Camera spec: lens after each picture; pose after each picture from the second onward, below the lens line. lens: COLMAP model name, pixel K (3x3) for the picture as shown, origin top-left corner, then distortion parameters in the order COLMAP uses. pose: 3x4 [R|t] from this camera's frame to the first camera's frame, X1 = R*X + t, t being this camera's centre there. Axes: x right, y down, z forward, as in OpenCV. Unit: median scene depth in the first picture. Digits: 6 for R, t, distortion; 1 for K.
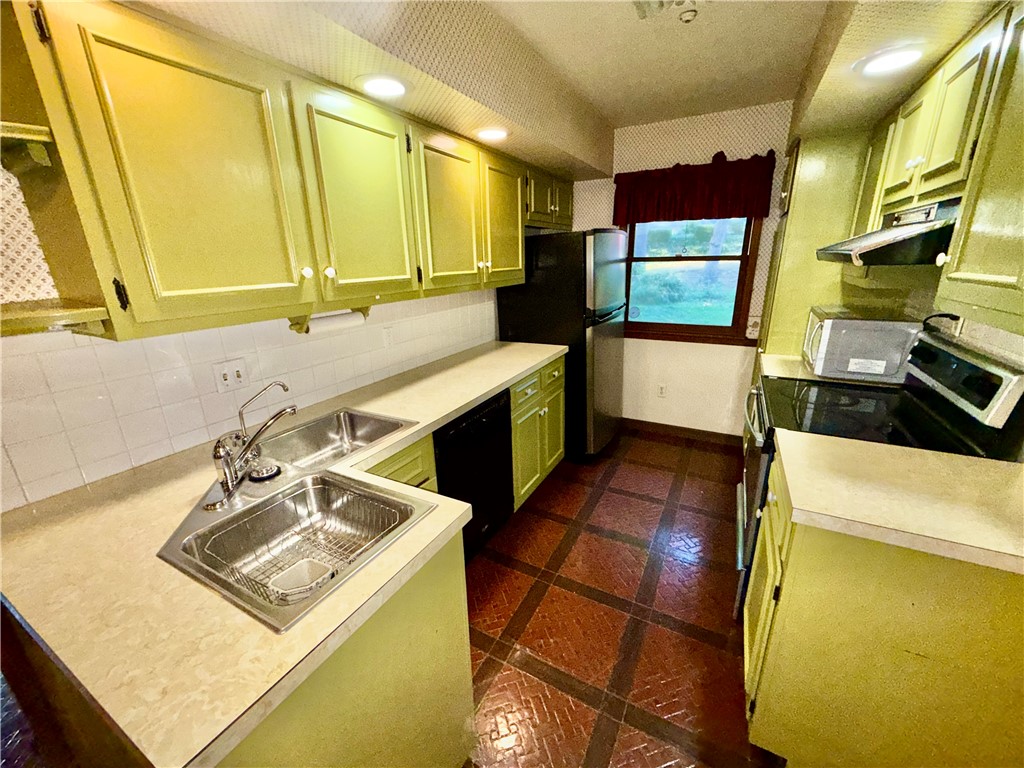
lens RADIAL K [[409.1, 0, 514.2], [0, 409.1, 388.1], [0, 0, 1]] dist [0.000085, 0.000732]
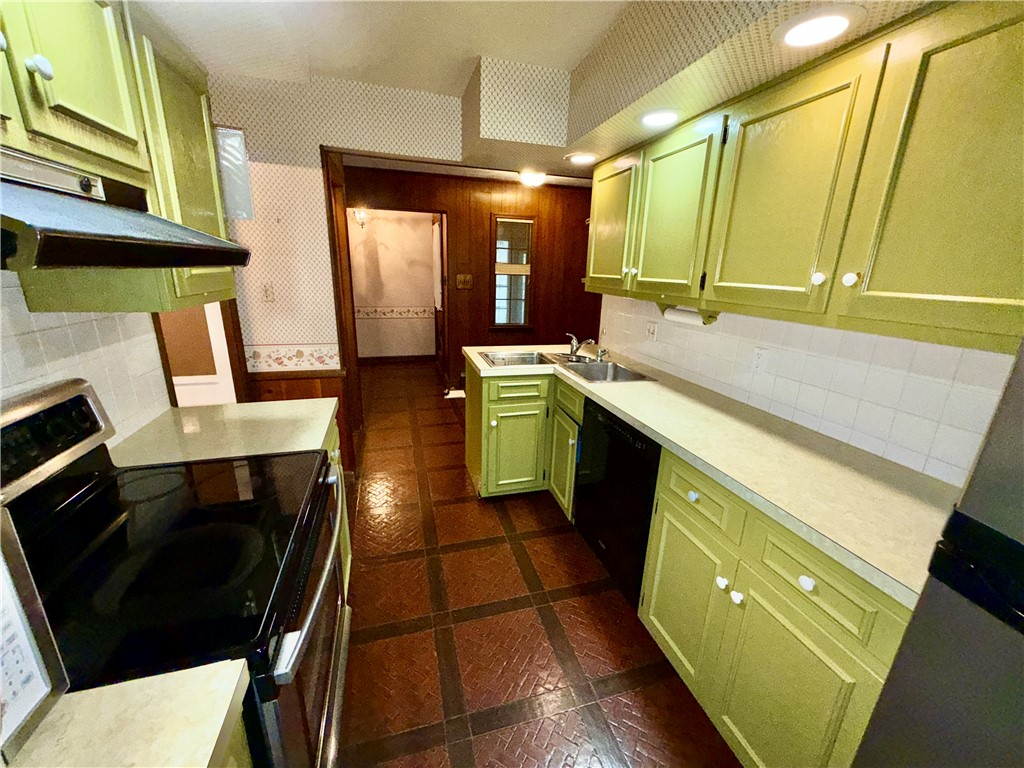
lens RADIAL K [[409.1, 0, 505.0], [0, 409.1, 381.7], [0, 0, 1]] dist [0.000085, 0.000732]
pose [[-0.732388, 0.194171, -0.652614, 0.737465], [-0.208797, 0.848250, 0.486698, -0.454577], [0.648083, 0.492716, -0.580706, 1.400463]]
